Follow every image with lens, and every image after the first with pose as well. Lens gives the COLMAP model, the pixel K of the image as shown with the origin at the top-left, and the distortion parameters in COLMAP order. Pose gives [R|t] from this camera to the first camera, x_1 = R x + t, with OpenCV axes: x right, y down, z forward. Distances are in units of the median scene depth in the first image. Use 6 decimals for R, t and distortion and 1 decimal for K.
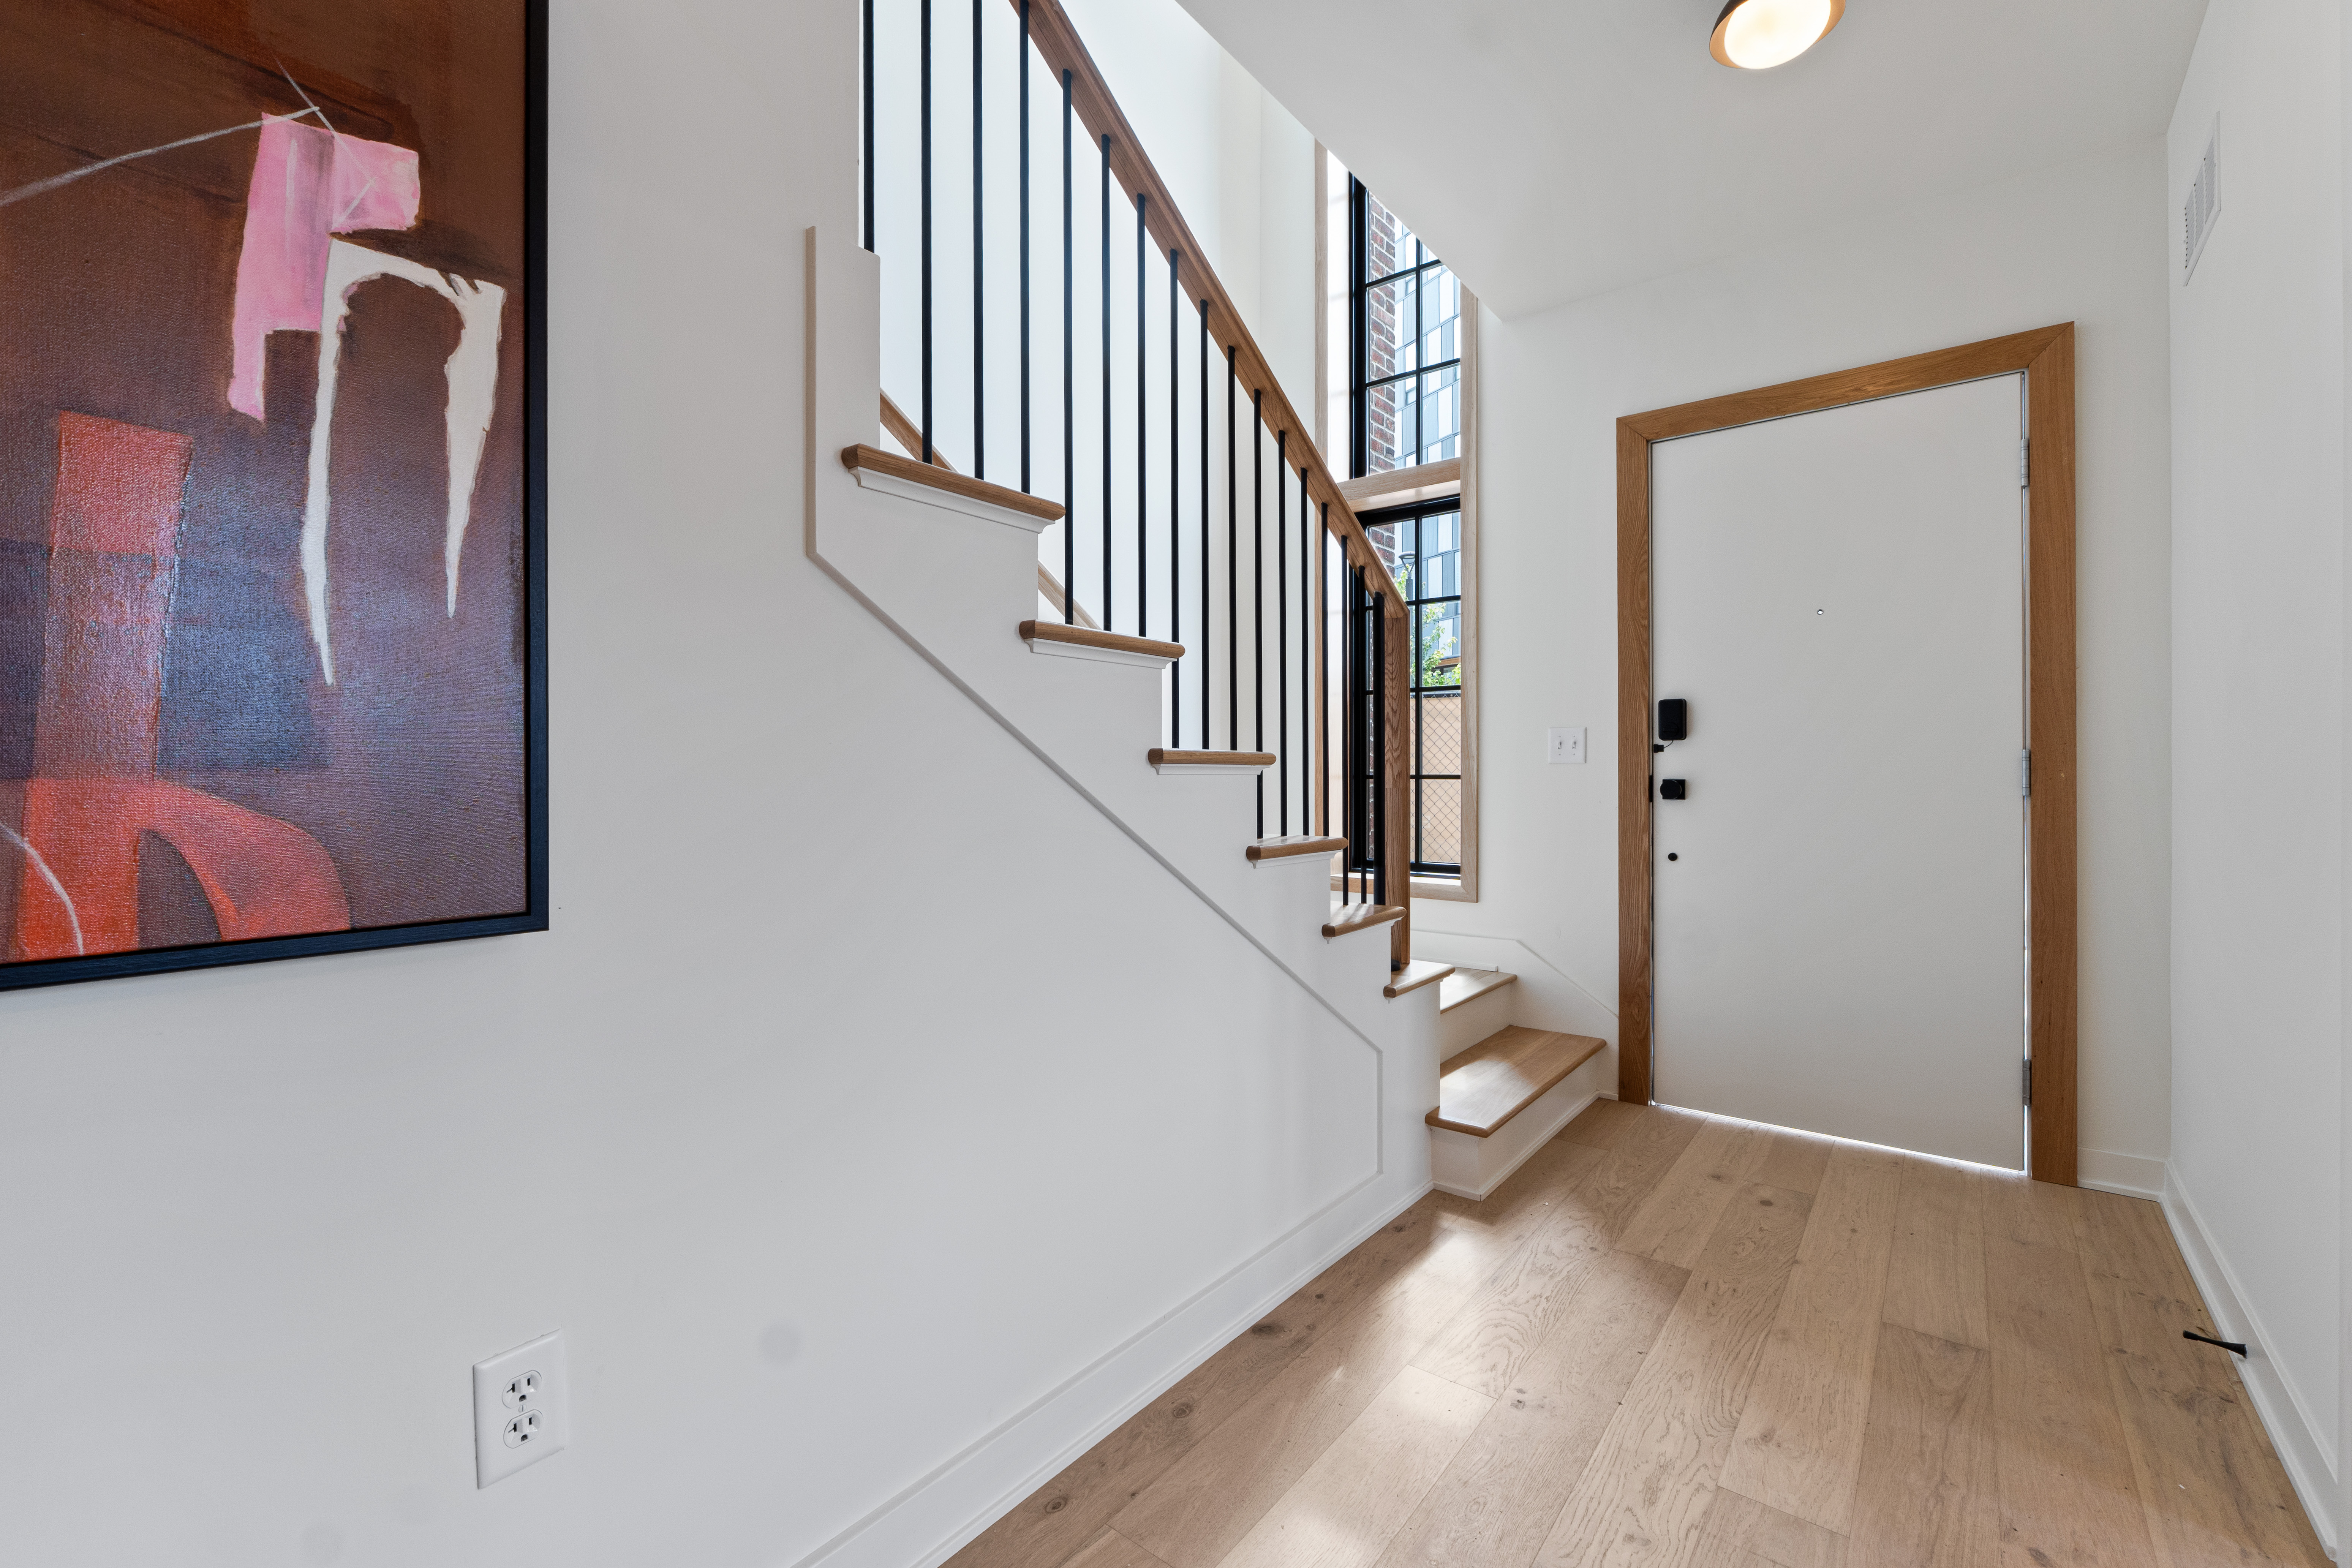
lens RADIAL K [[991.5, 0, 1169.4], [0, 991.5, 776.6], [0, 0, 1]] dist [-0.009506, 0.001397]
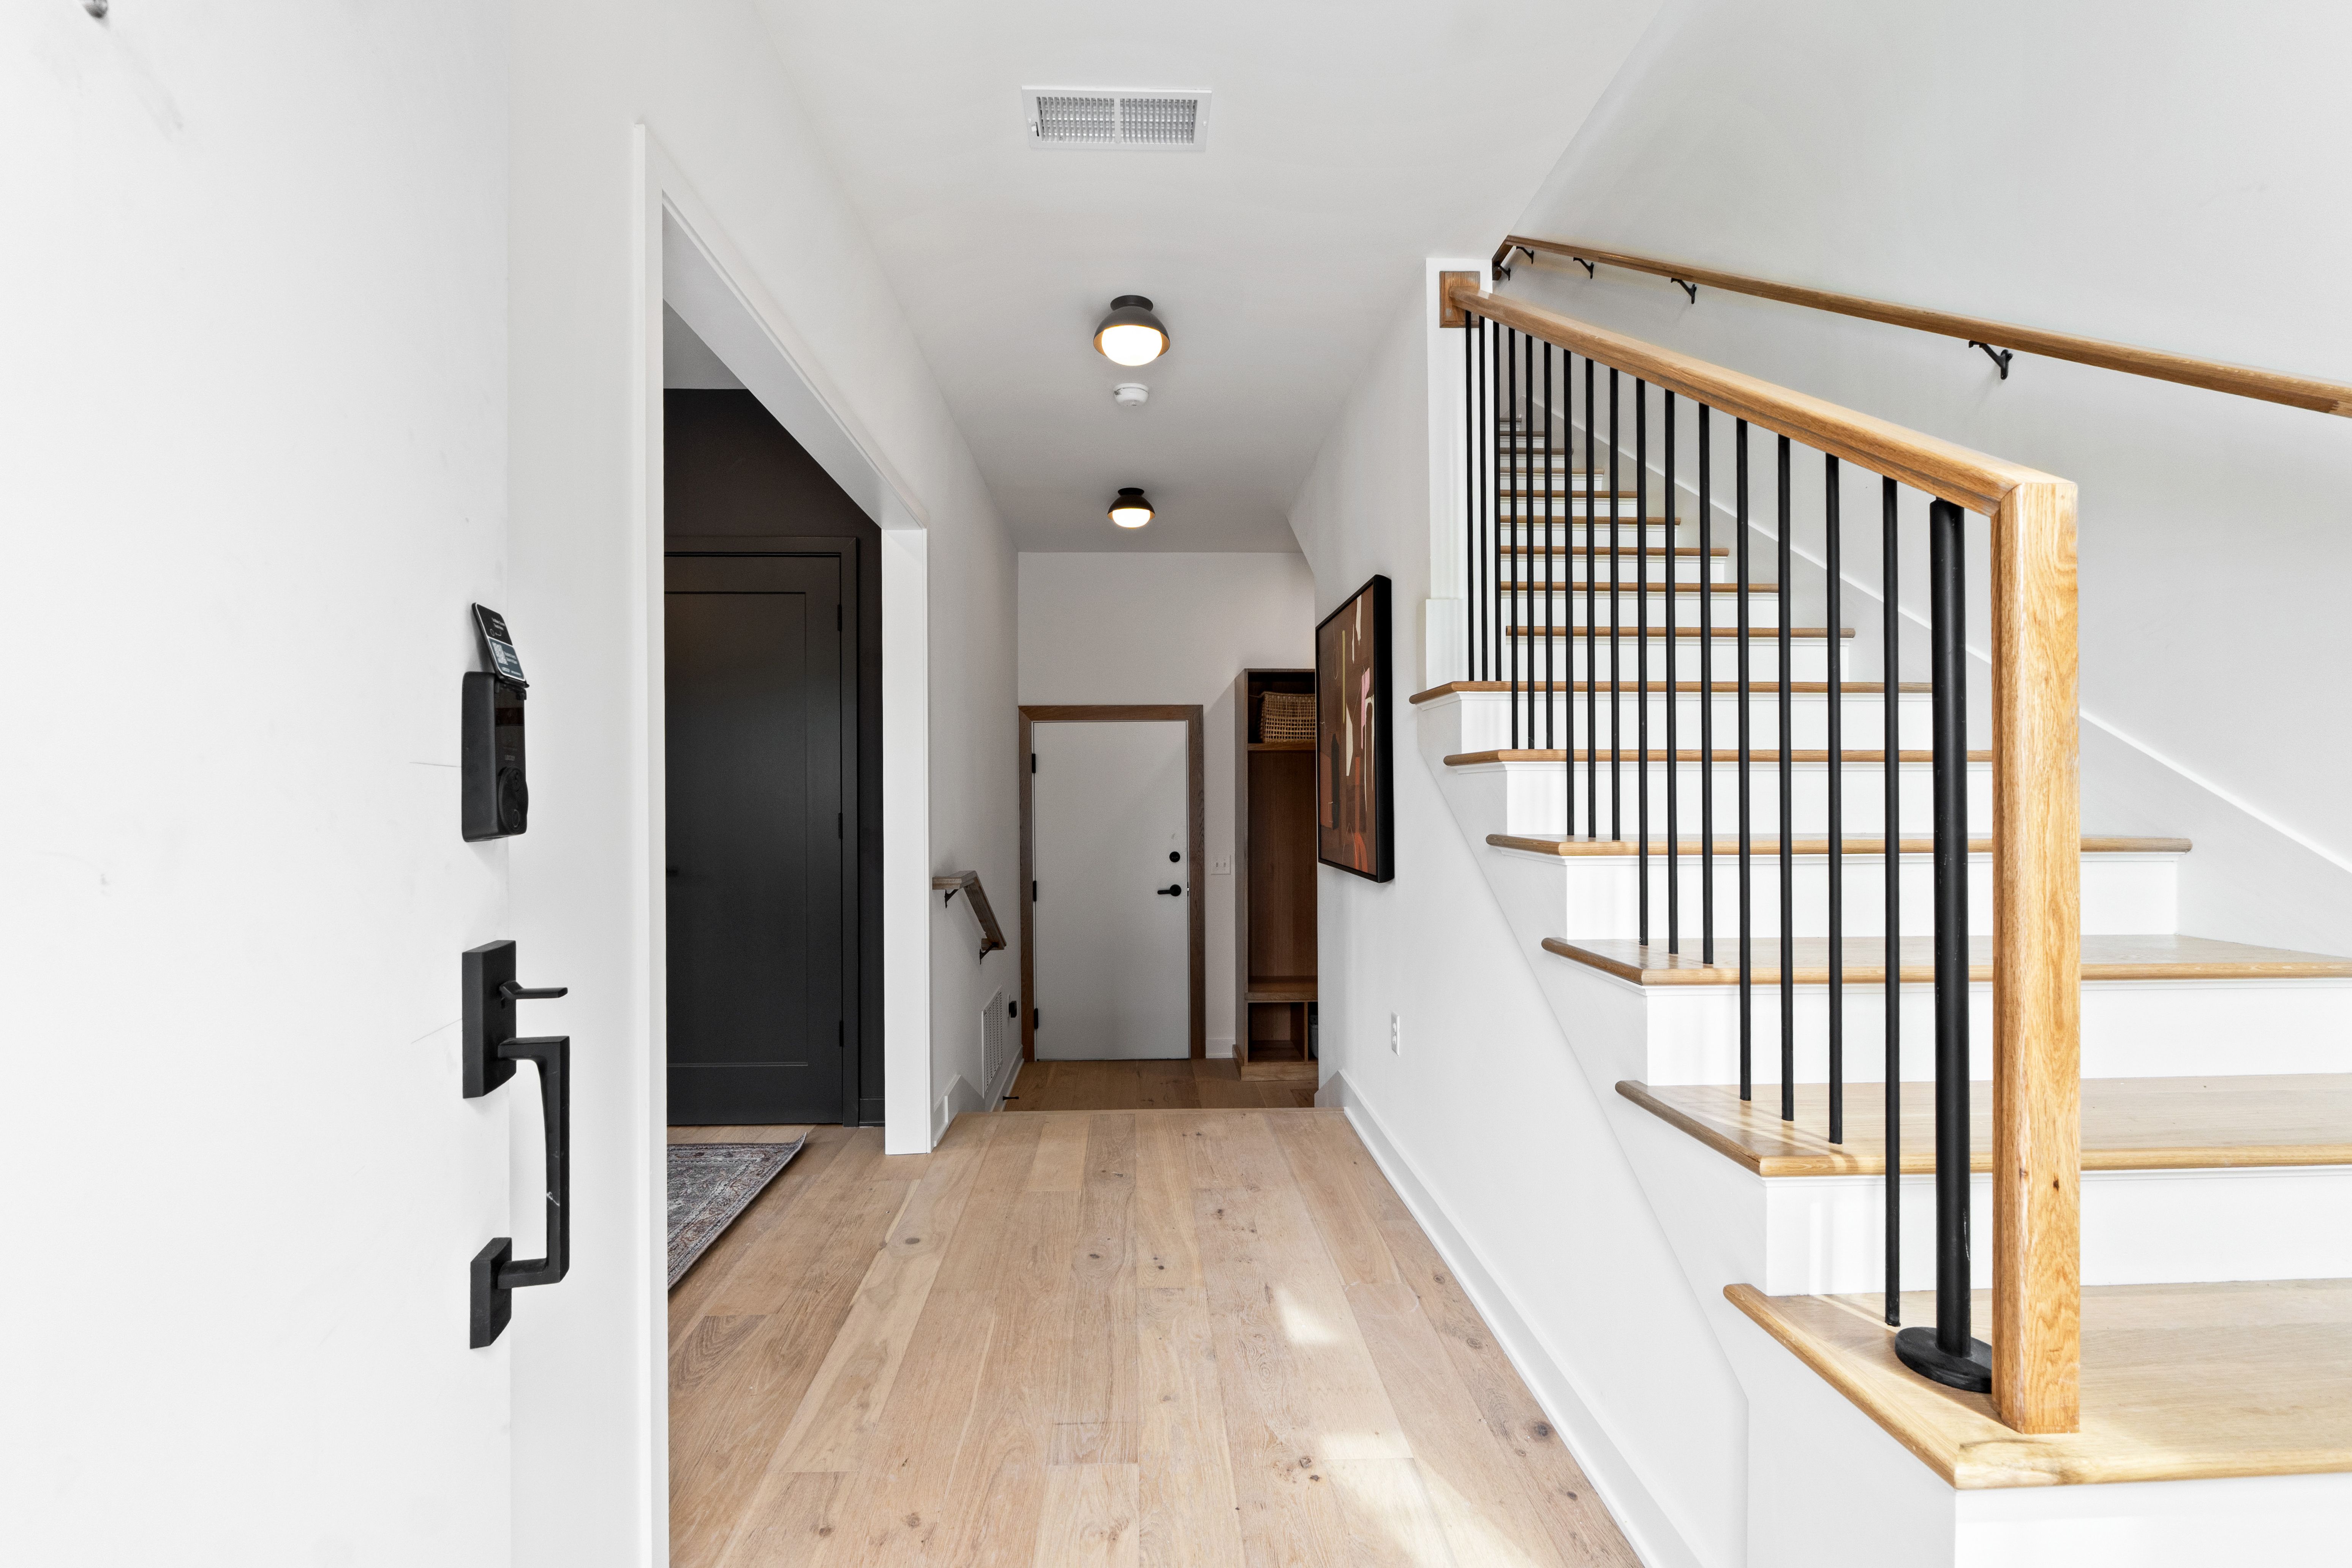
lens RADIAL K [[991.5, 0, 1172.7], [0, 991.5, 789.0], [0, 0, 1]] dist [-0.009506, 0.001397]
pose [[-0.751798, 0.002893, -0.659388, 1.173321], [0.002104, 0.999996, 0.001990, -0.092418], [0.659390, 0.000109, -0.751801, 1.723947]]
